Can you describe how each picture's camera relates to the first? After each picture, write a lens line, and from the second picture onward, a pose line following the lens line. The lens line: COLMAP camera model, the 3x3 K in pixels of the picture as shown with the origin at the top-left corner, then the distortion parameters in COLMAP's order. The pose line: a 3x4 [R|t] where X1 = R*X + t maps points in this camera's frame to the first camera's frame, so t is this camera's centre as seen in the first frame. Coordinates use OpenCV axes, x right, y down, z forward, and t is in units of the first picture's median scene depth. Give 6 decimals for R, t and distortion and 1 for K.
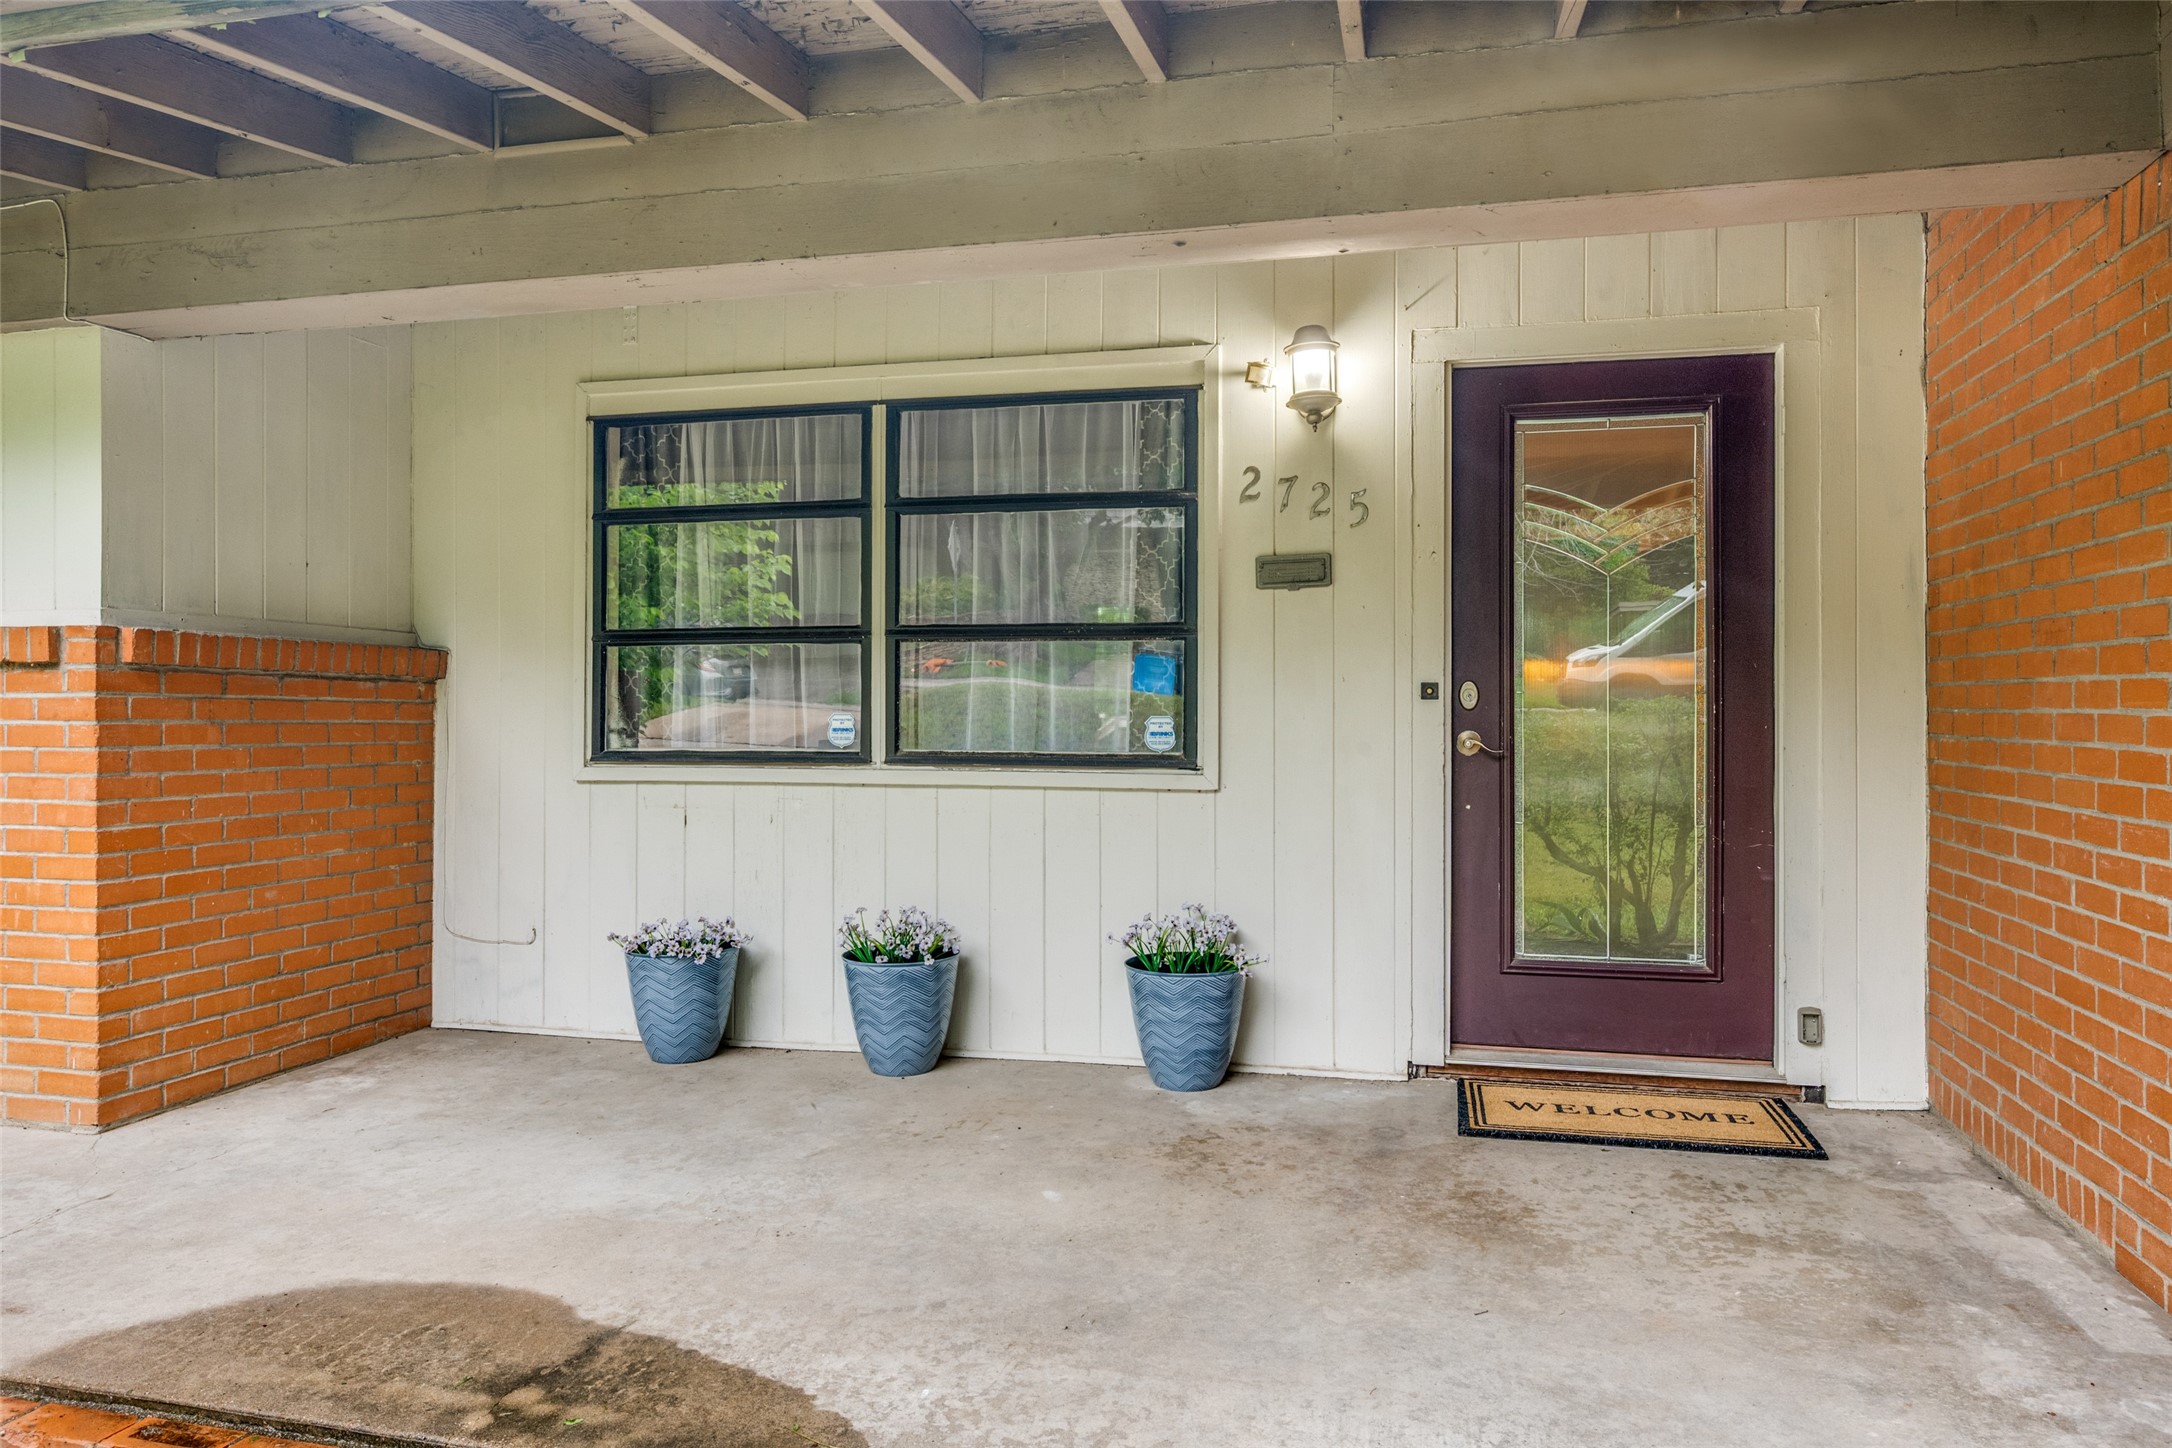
lens RADIAL K [[1540.2, 0, 1086.0], [0, 1540.2, 724.0], [0, 0, 1]] dist [0.003174, 0.000732]
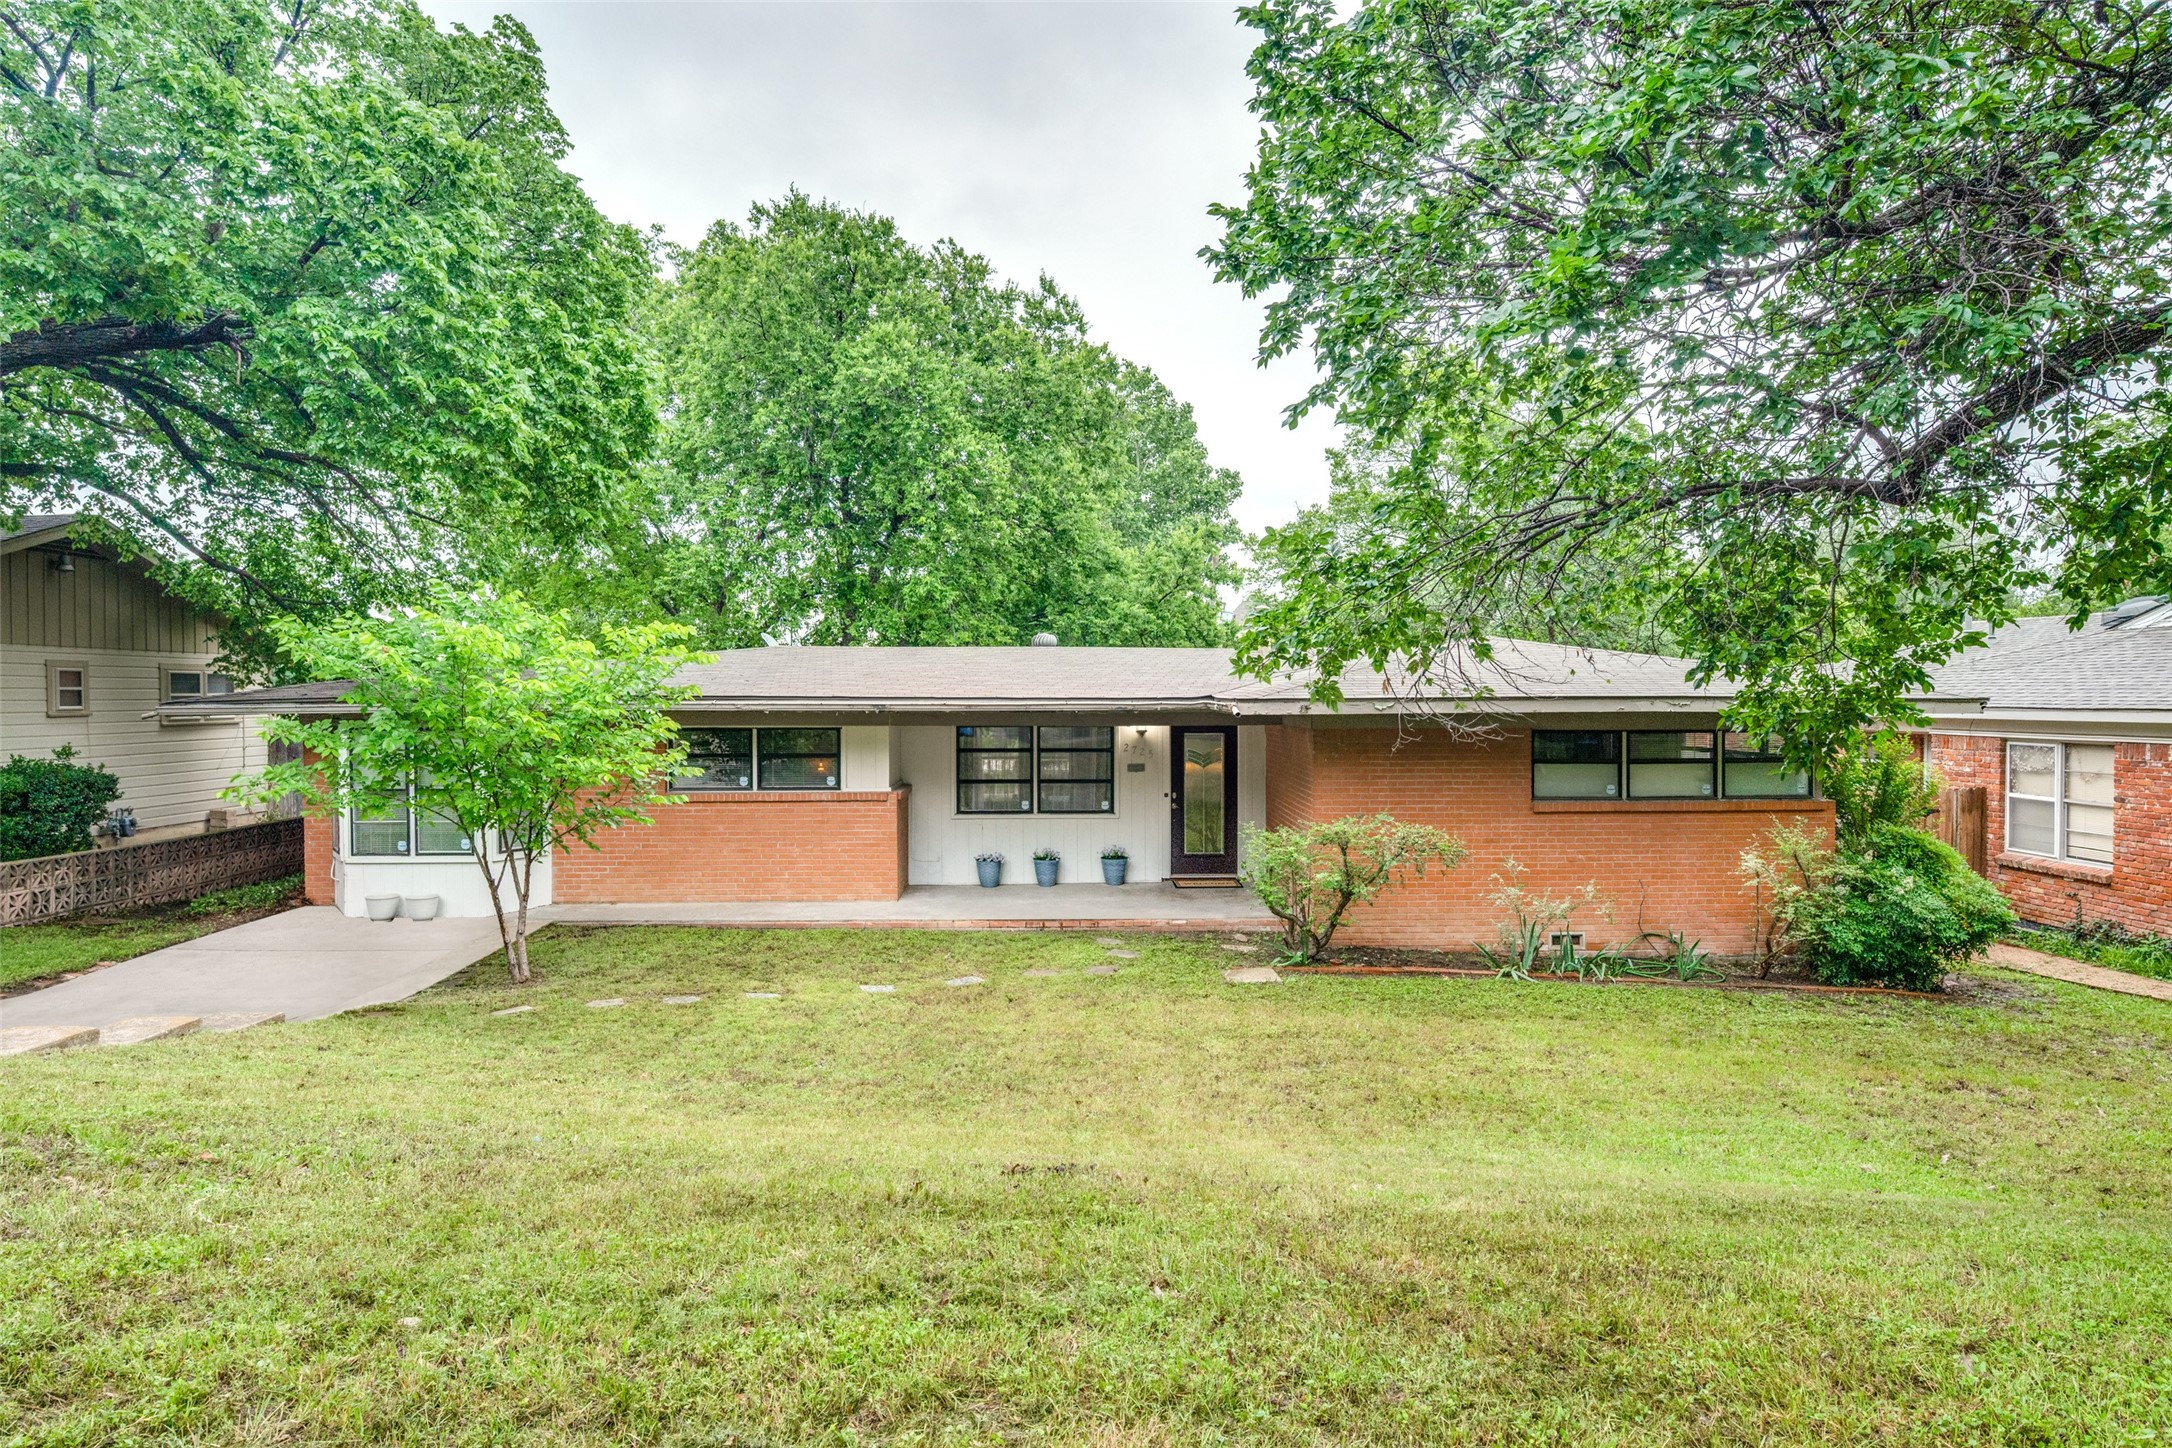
lens RADIAL K [[1182.5, 0, 1086.0], [0, 1182.5, 724.0], [0, 0, 1]] dist [-0.004819, -0.000511]
pose [[0.963201, -0.004766, 0.268740, -0.897707], [0.003710, 0.999983, 0.004440, -0.236306], [-0.268756, -0.003279, 0.963203, -2.191336]]
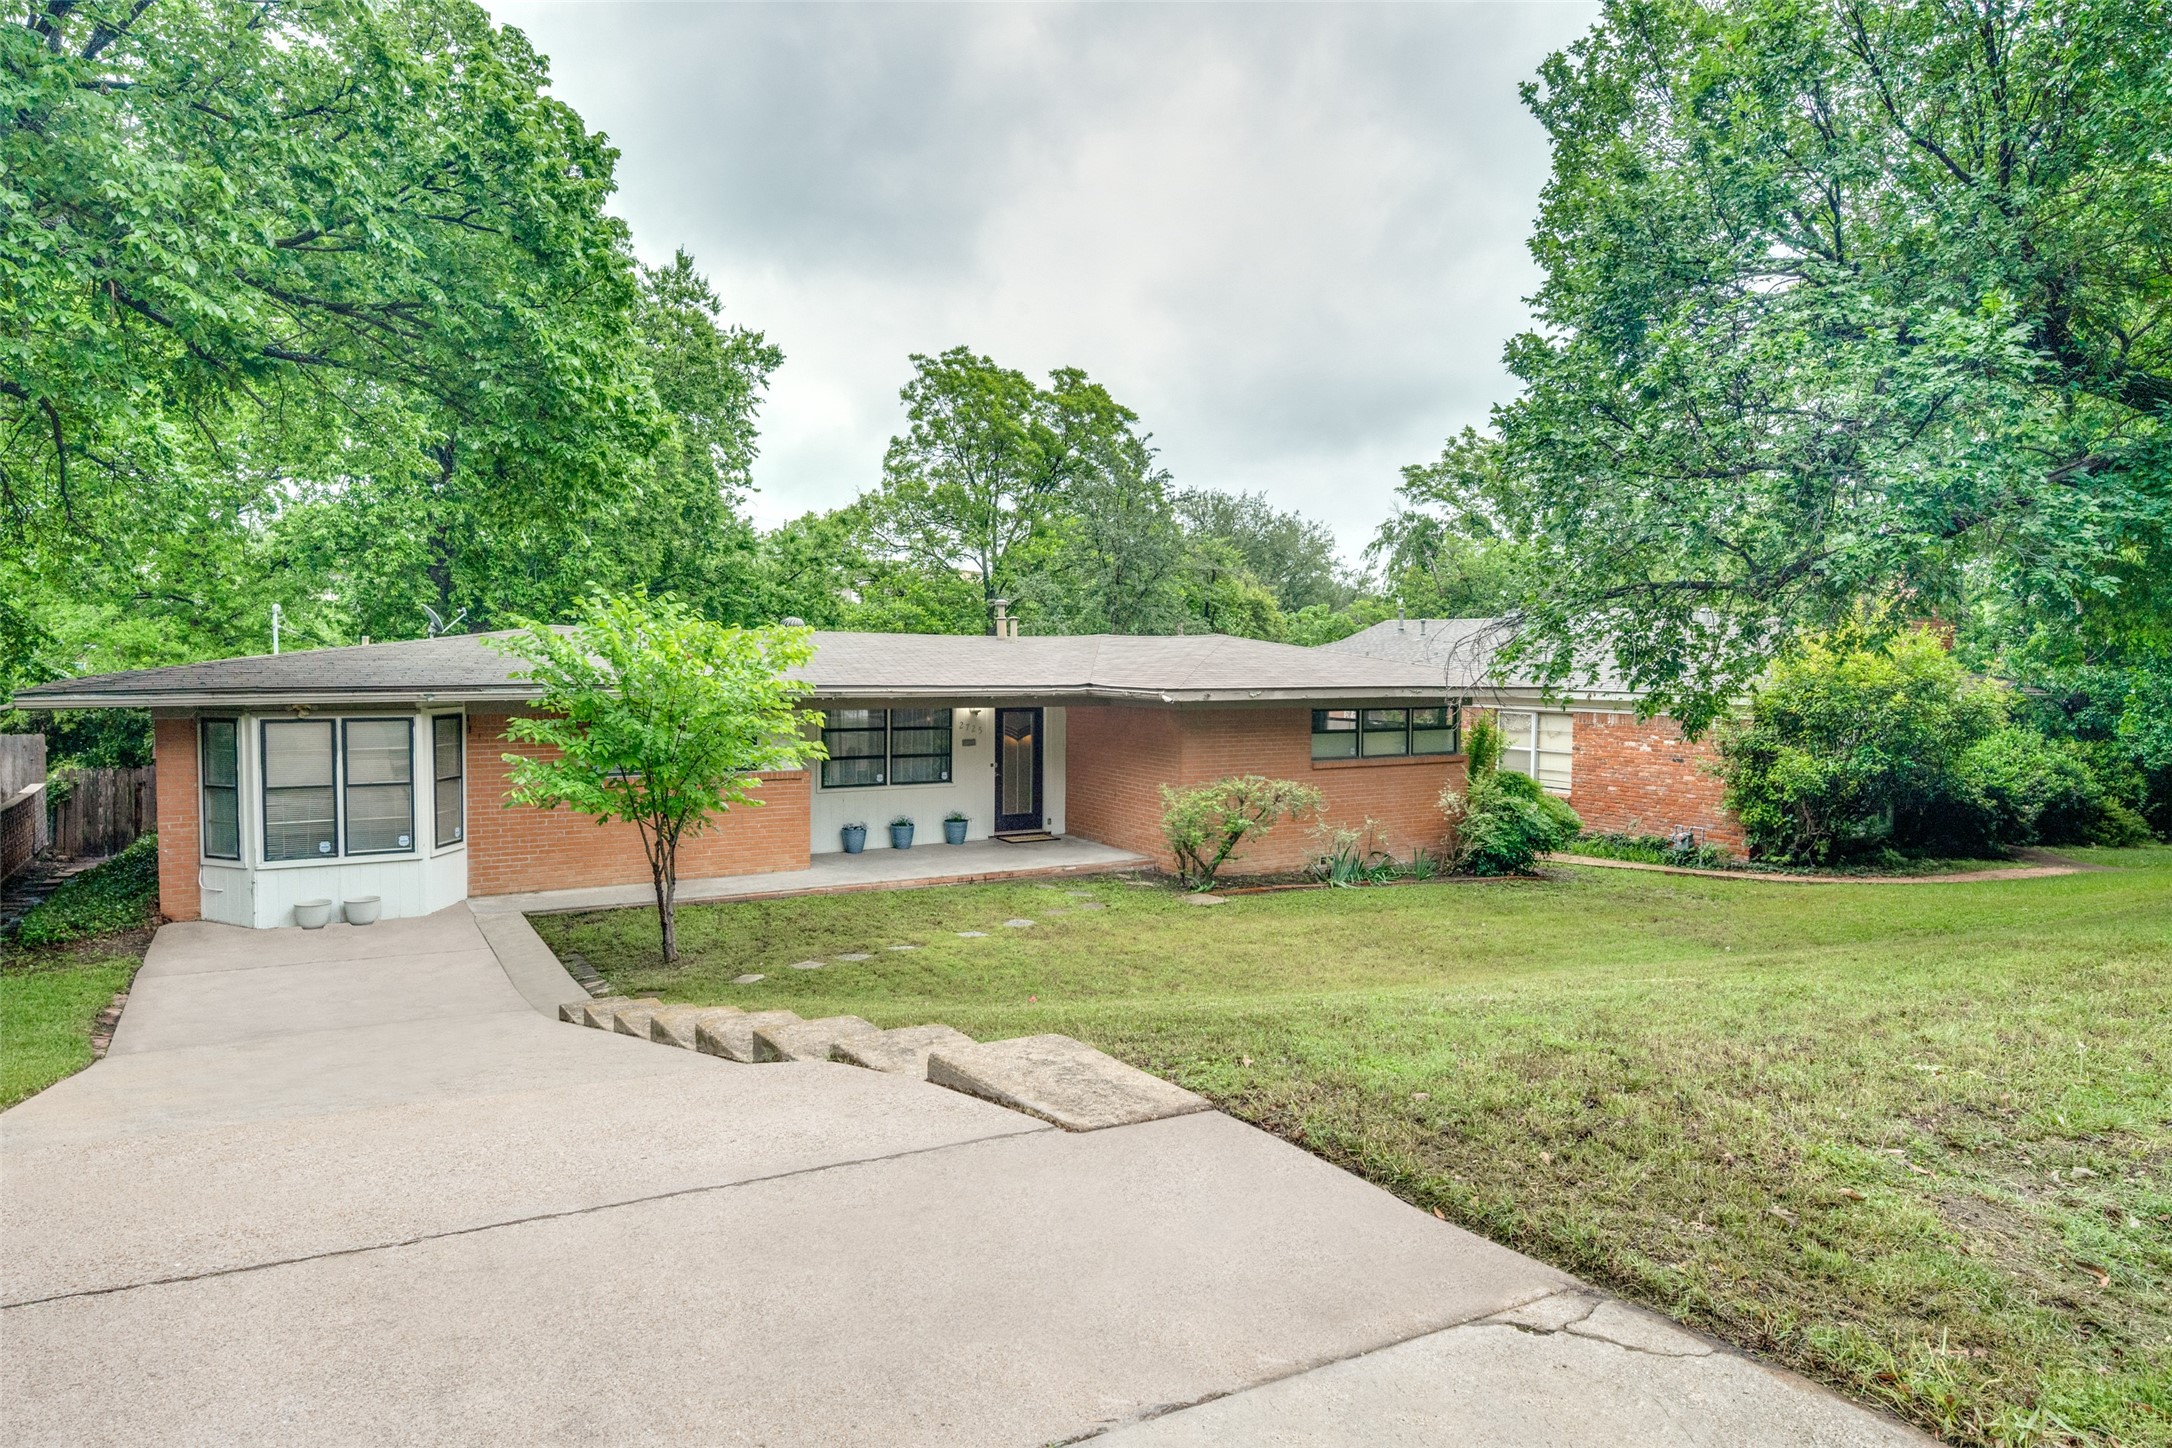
lens RADIAL K [[1143.7, 0, 1086.0], [0, 1143.7, 724.0], [0, 0, 1]] dist [0.002144, 0.000236]
pose [[0.741913, -0.027789, 0.669920, -2.109595], [0.004753, 0.999334, 0.036190, -0.295185], [-0.670479, -0.023666, 0.741551, -2.072580]]
